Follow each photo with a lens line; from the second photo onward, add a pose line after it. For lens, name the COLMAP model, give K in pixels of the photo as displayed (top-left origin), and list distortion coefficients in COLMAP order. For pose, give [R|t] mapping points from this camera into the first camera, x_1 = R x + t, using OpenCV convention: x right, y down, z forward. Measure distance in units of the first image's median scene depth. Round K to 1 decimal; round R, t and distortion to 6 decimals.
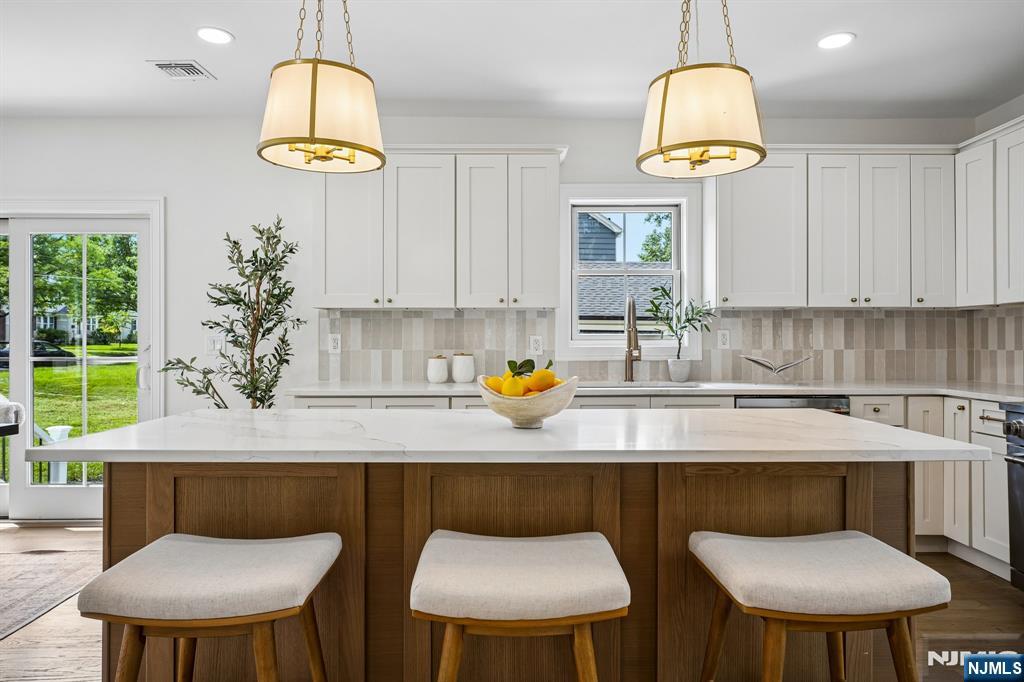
lens RADIAL K [[638.4, 0, 511.4], [0, 638.4, 338.0], [0, 0, 1]] dist [-0.000402, -0.000170]
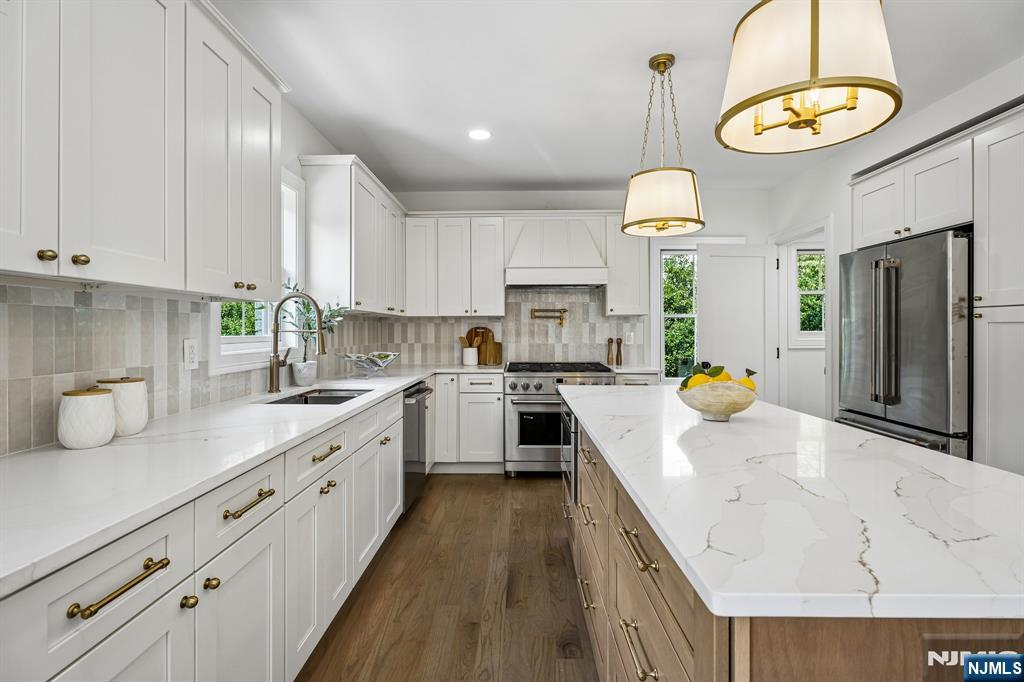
lens RADIAL K [[495.4, 0, 513.1], [0, 495.4, 331.6], [0, 0, 1]] dist [0.000726, 0.000257]
pose [[0.018933, -0.002696, 0.999817, -0.485589], [-0.004510, 0.999986, 0.002782, -0.015770], [-0.999811, -0.004562, 0.018921, 0.708822]]
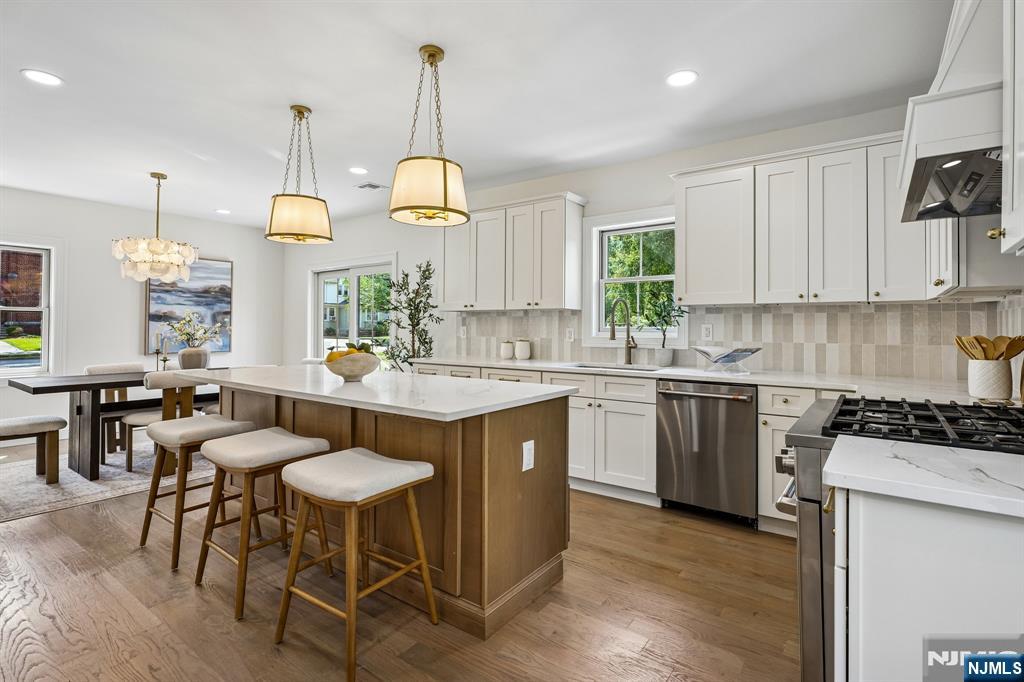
lens RADIAL K [[486.1, 0, 540.0], [0, 486.1, 322.2], [0, 0, 1]] dist [-0.002167, -0.000253]
pose [[0.820791, -0.001550, -0.571226, 0.629131], [-0.004640, 0.999945, -0.009380, -0.006848], [0.571209, 0.010349, 0.820739, 0.098542]]
